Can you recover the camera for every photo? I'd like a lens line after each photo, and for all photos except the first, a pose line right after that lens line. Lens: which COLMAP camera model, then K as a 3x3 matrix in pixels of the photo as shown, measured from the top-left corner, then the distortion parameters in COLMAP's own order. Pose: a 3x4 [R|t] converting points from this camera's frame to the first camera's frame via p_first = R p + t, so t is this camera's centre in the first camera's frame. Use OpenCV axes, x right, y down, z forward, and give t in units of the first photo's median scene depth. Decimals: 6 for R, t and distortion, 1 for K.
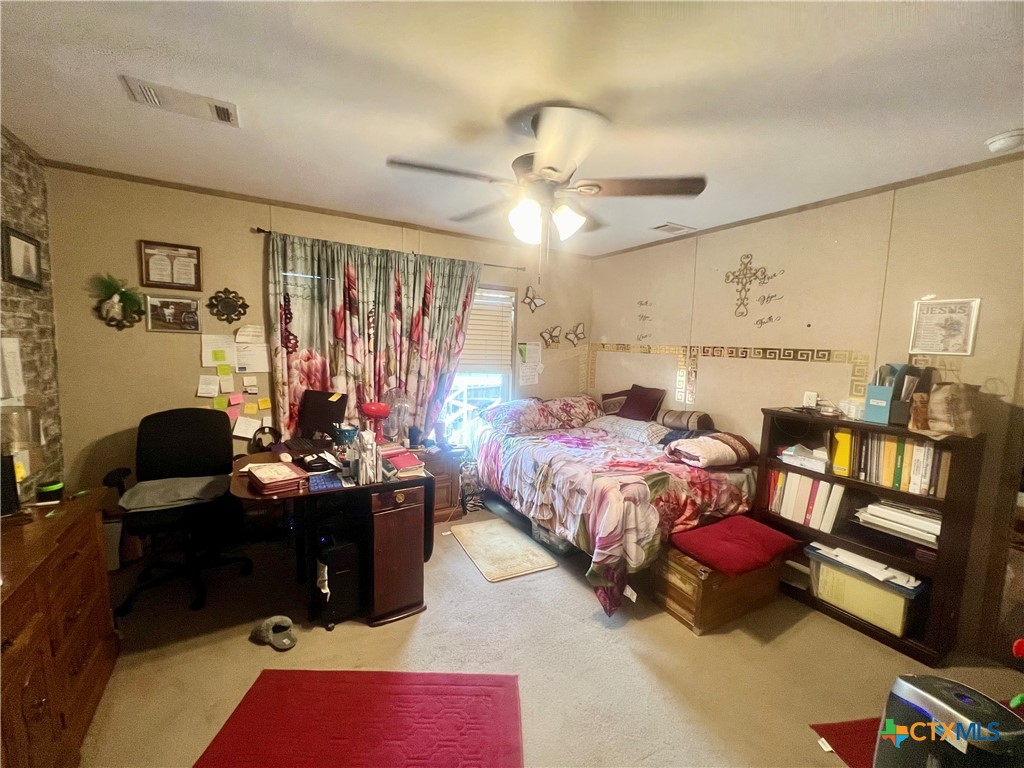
lens RADIAL K [[408.1, 0, 508.5], [0, 408.1, 382.5], [0, 0, 1]] dist [-0.003031, 0.000333]
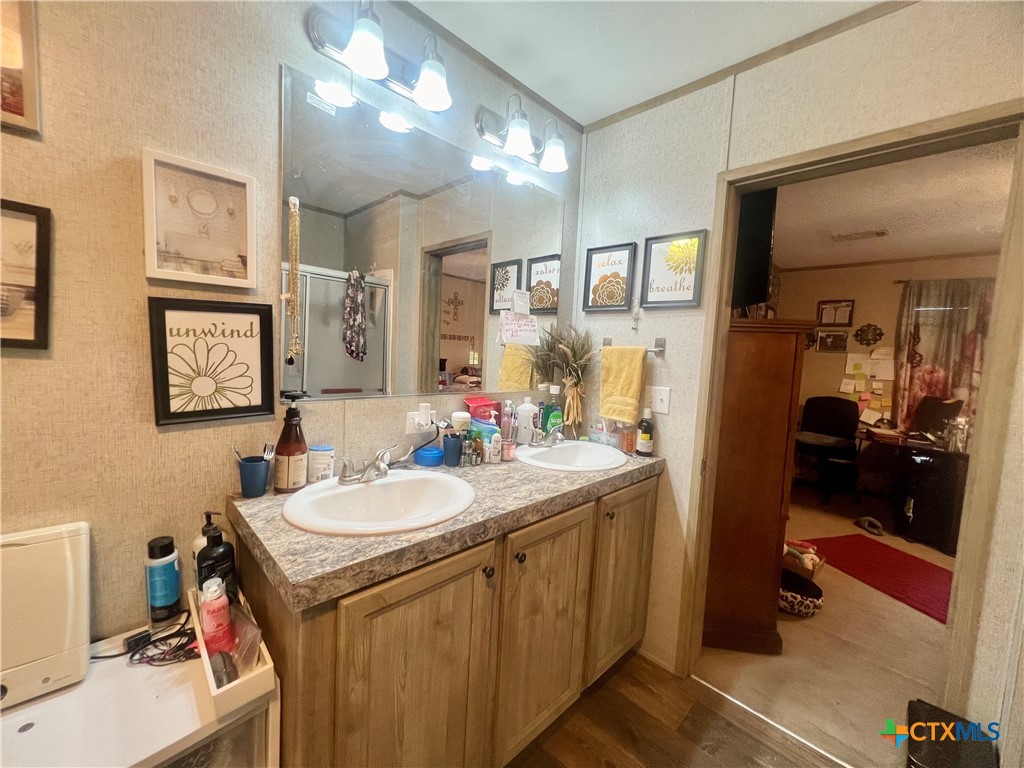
lens RADIAL K [[408.5, 0, 509.6], [0, 408.5, 380.8], [0, 0, 1]] dist [-0.004751, 0.000743]
pose [[0.251989, 0.055706, -0.966126, 0.429943], [-0.128425, 0.991437, 0.023669, 0.112266], [0.959171, 0.118110, 0.256985, -0.623364]]
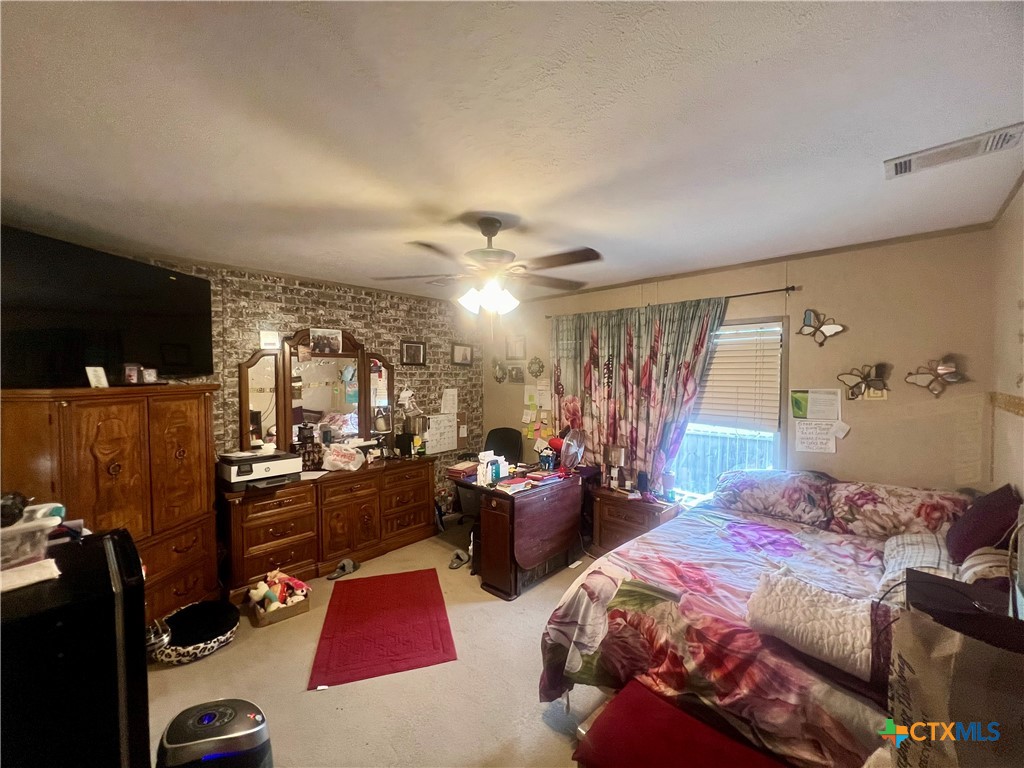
lens RADIAL K [[408.5, 0, 508.4], [0, 408.5, 383.7], [0, 0, 1]] dist [-0.004751, 0.000743]
pose [[0.276062, -0.007388, -0.961111, 0.773260], [-0.081619, 0.996178, -0.031101, -0.061933], [0.957668, 0.087031, 0.274404, 0.440536]]
